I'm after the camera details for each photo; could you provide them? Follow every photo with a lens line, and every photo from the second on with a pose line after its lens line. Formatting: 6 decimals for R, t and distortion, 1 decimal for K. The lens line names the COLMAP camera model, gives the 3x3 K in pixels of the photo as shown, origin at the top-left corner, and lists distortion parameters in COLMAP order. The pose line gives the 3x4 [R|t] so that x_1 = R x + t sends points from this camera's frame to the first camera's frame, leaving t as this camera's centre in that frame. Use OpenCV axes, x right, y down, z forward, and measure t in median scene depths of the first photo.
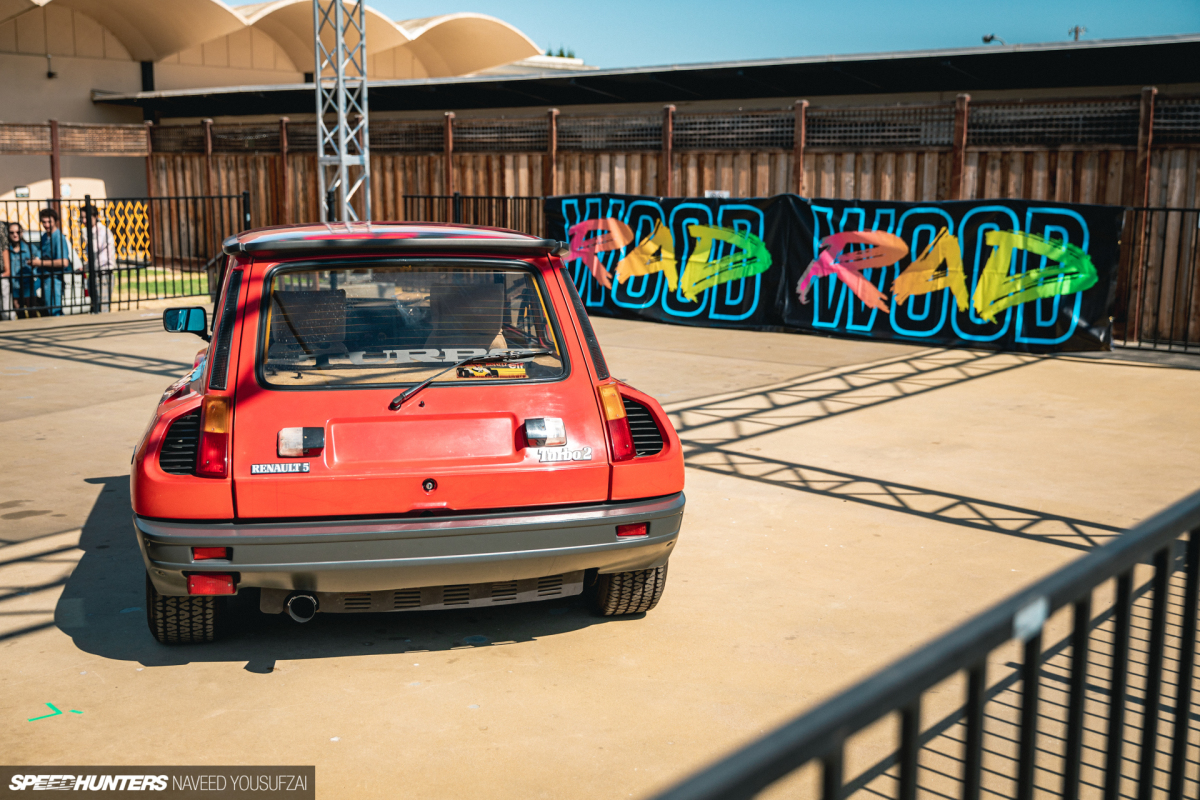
lens RADIAL K [[1395.6, 0, 599.4], [0, 1395.6, 400.1], [0, 0, 1]] dist [0.050571, 0.000000]
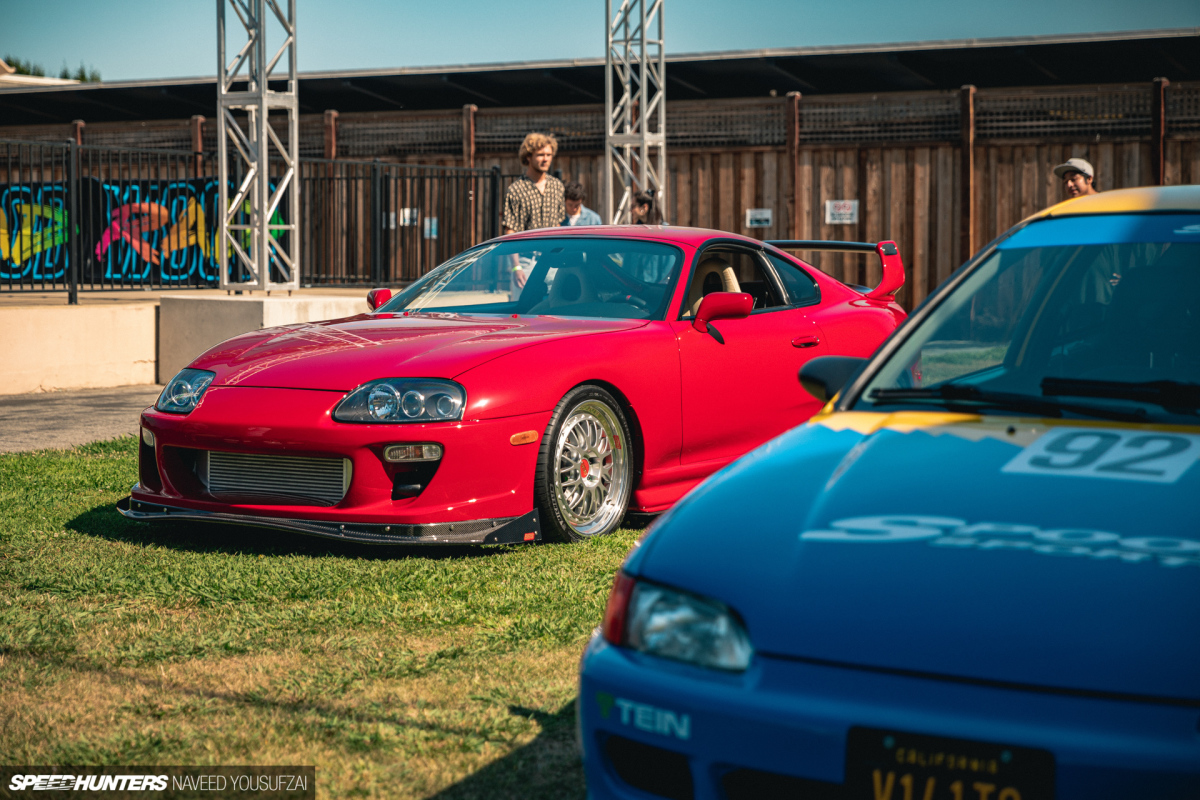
lens RADIAL K [[2349.7, 0, 599.5], [0, 2349.7, 401.1], [0, 0, 1]] dist [0.161894, 0.000000]
pose [[0.989082, -0.013808, 0.146721, 0.264547], [0.029578, 0.993942, -0.105854, 0.285164], [-0.144371, 0.109038, 0.983498, -1.118023]]
